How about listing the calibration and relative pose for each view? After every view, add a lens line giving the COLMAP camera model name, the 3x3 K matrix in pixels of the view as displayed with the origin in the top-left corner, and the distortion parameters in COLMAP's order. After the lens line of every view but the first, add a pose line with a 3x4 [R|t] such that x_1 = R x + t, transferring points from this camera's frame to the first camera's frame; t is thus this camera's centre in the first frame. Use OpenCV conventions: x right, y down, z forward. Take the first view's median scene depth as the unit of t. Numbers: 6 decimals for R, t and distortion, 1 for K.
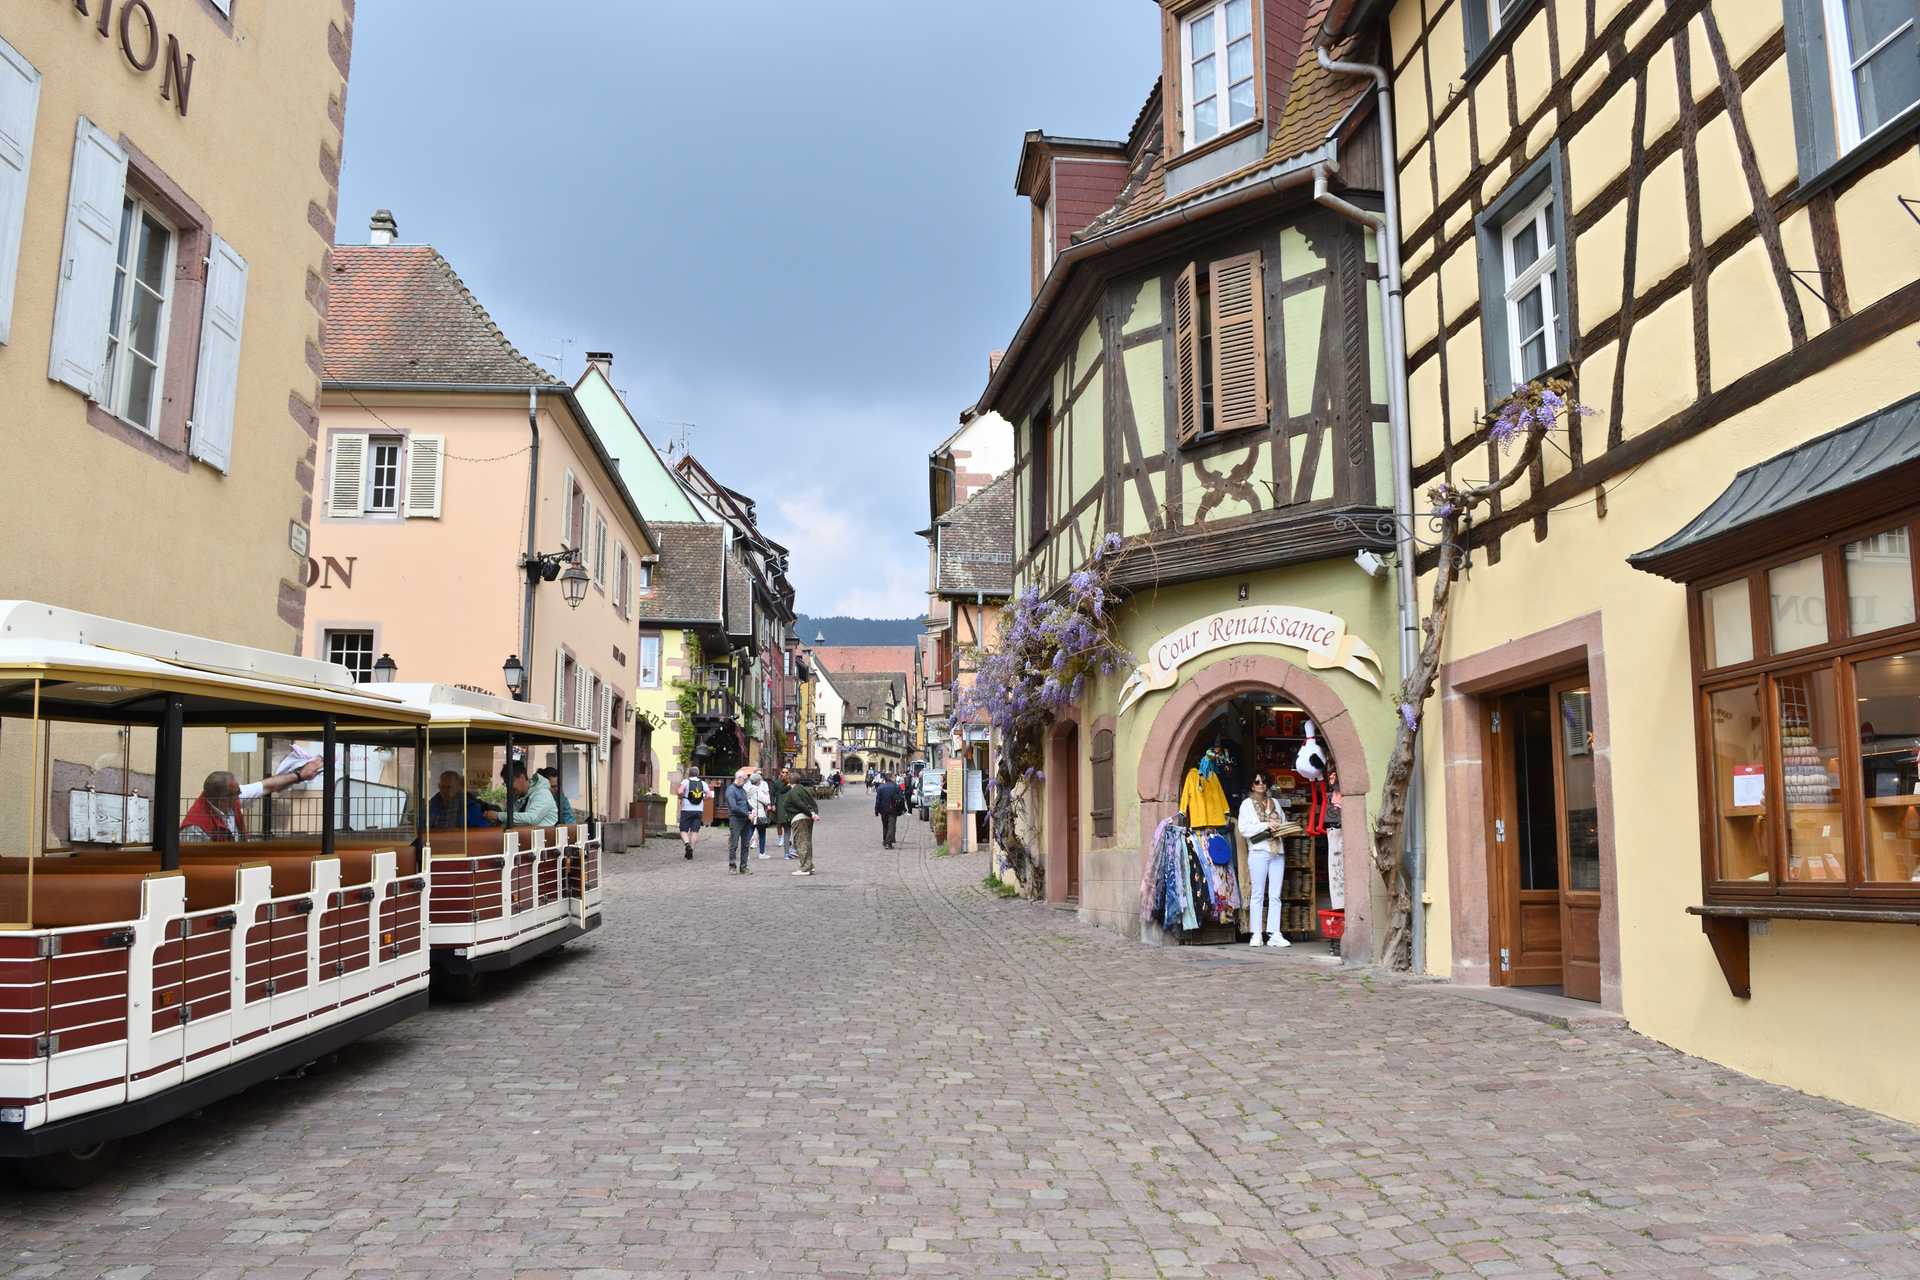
lens RADIAL K [[1510.4, 0, 968.1], [0, 1510.4, 648.5], [0, 0, 1]] dist [-0.101855, 0.026536]
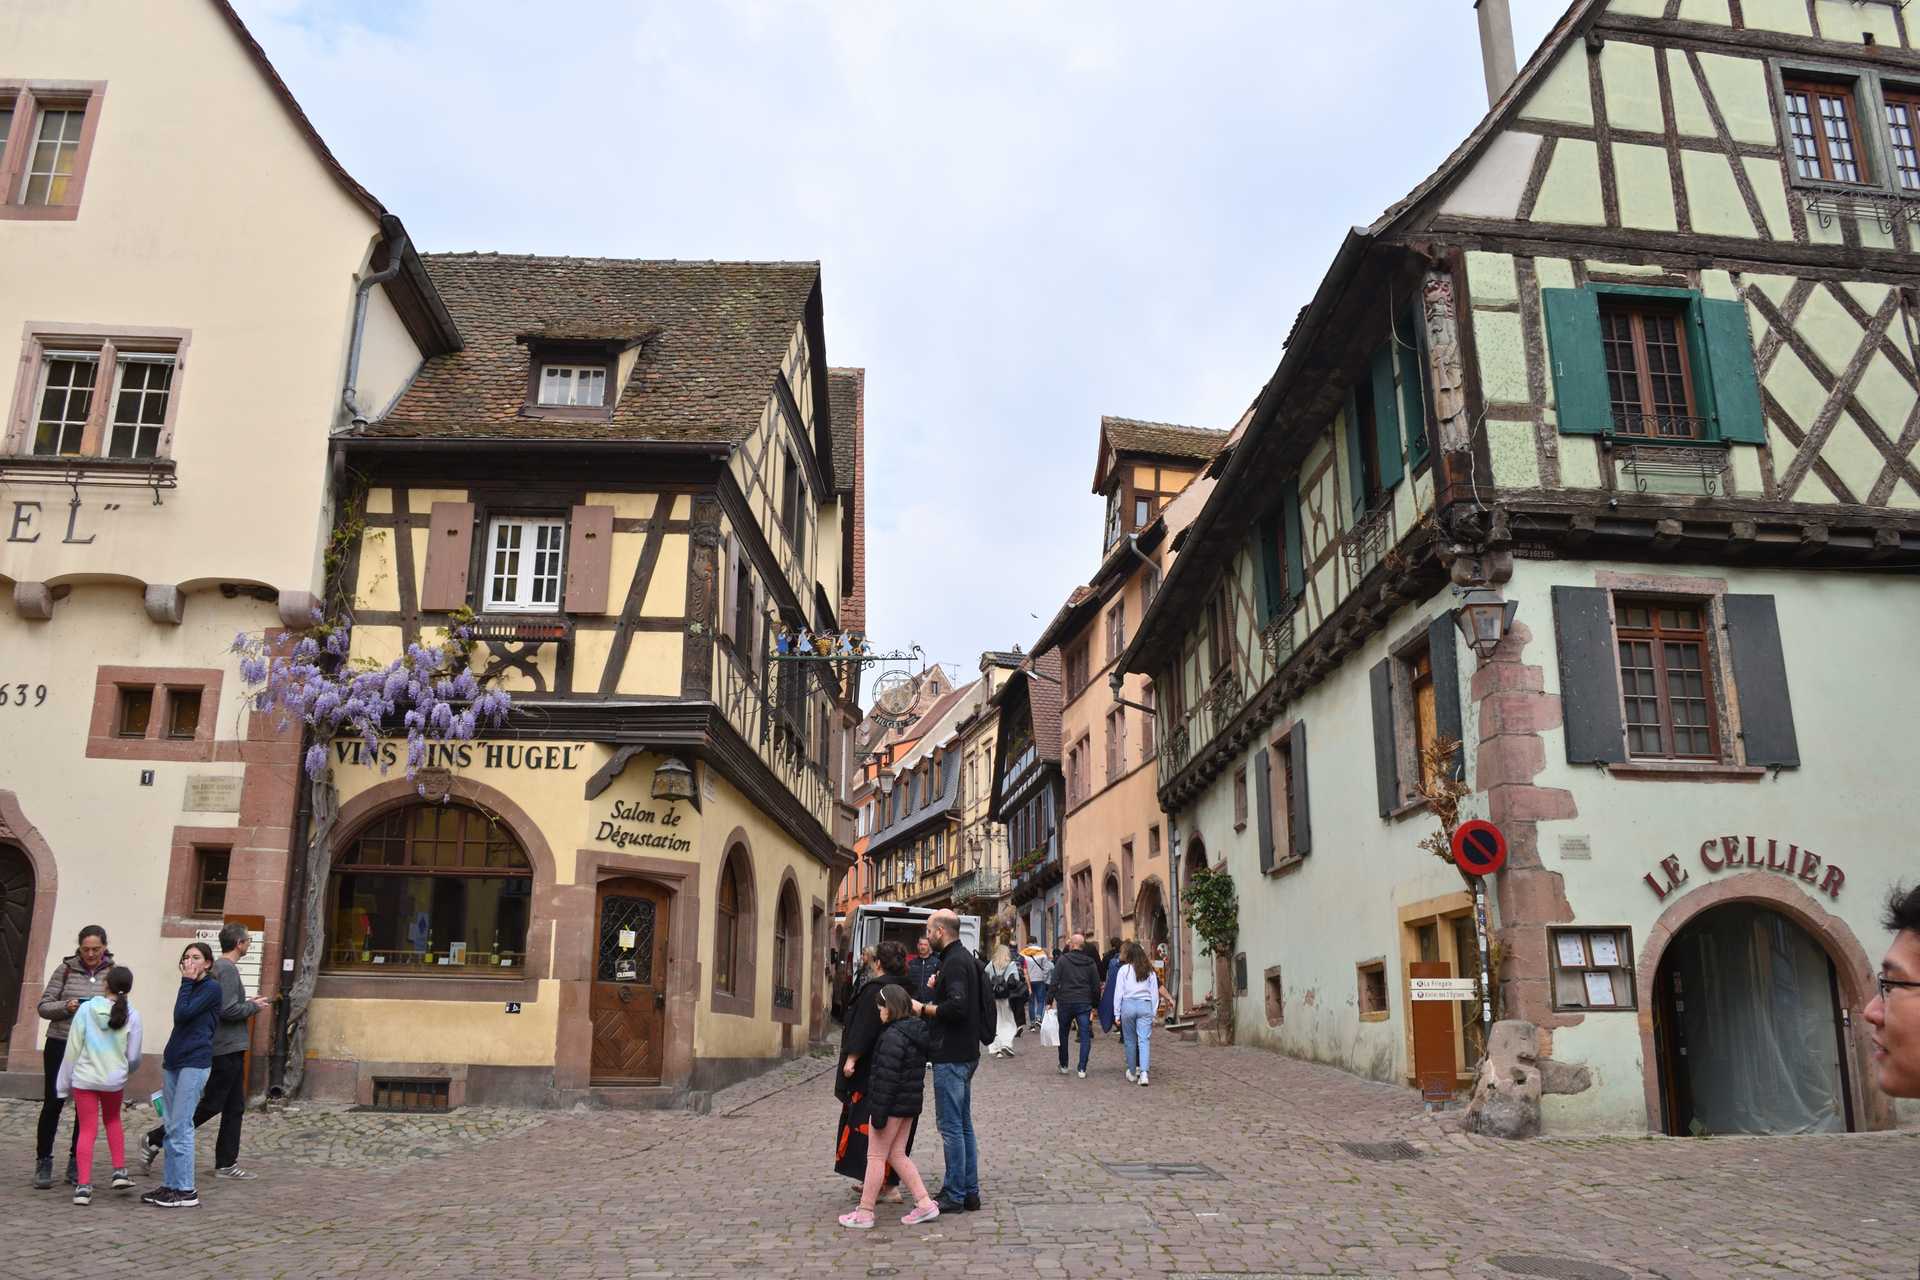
lens RADIAL K [[1510.4, 0, 965.2], [0, 1510.4, 636.8], [0, 0, 1]] dist [-0.101855, 0.026536]
pose [[0.989880, 0.044074, 0.134892, -0.056572], [-0.025236, 0.990069, -0.138300, 0.073833], [-0.139648, 0.133497, 0.981161, 0.903800]]
